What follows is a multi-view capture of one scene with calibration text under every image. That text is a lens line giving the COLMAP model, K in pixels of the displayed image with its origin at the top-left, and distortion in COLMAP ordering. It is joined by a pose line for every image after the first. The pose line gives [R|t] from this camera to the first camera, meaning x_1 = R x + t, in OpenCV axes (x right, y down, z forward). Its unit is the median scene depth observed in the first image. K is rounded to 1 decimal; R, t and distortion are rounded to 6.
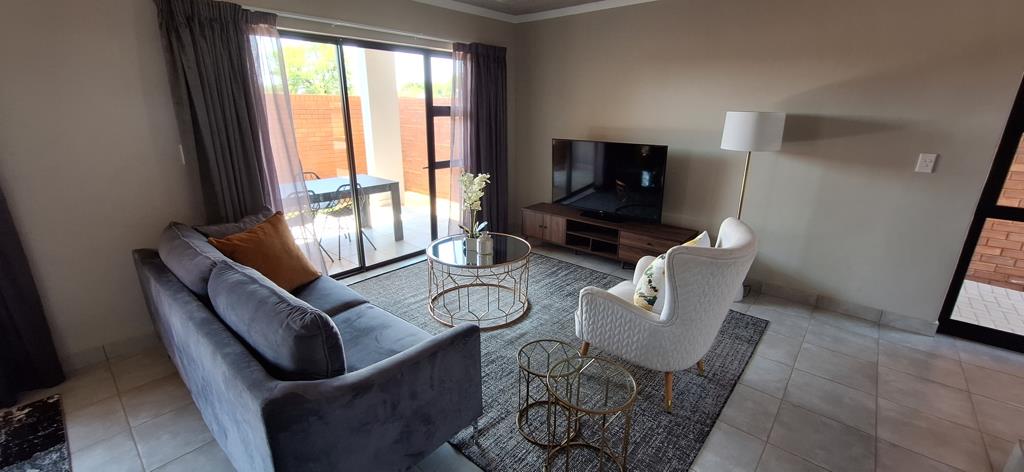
lens RADIAL K [[412.4, 0, 508.7], [0, 412.4, 237.5], [0, 0, 1]] dist [-0.002762, 0.000072]
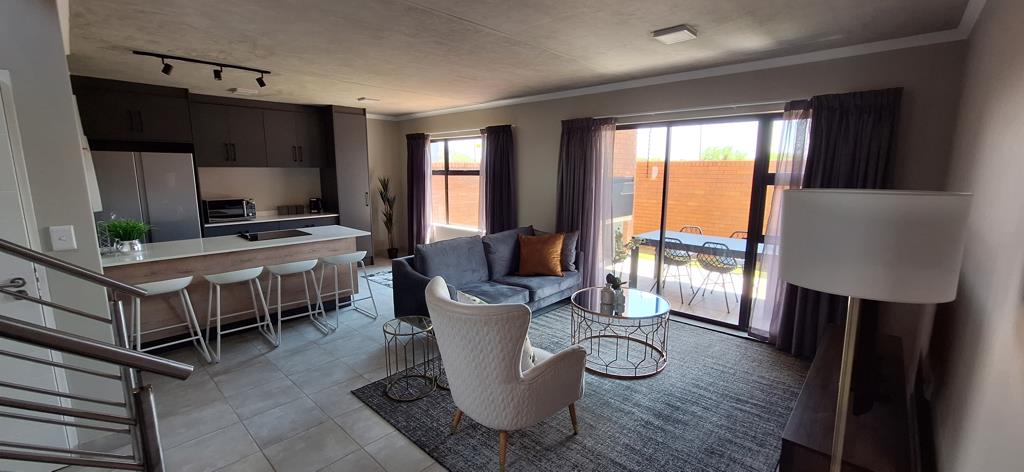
lens RADIAL K [[412.4, 0, 507.2], [0, 412.4, 238.6], [0, 0, 1]] dist [-0.002762, 0.000072]
pose [[-0.018902, 0.160797, -0.986806, 0.762214], [-0.294709, 0.942236, 0.159180, -0.169991], [0.955400, 0.293830, 0.029579, 0.505049]]
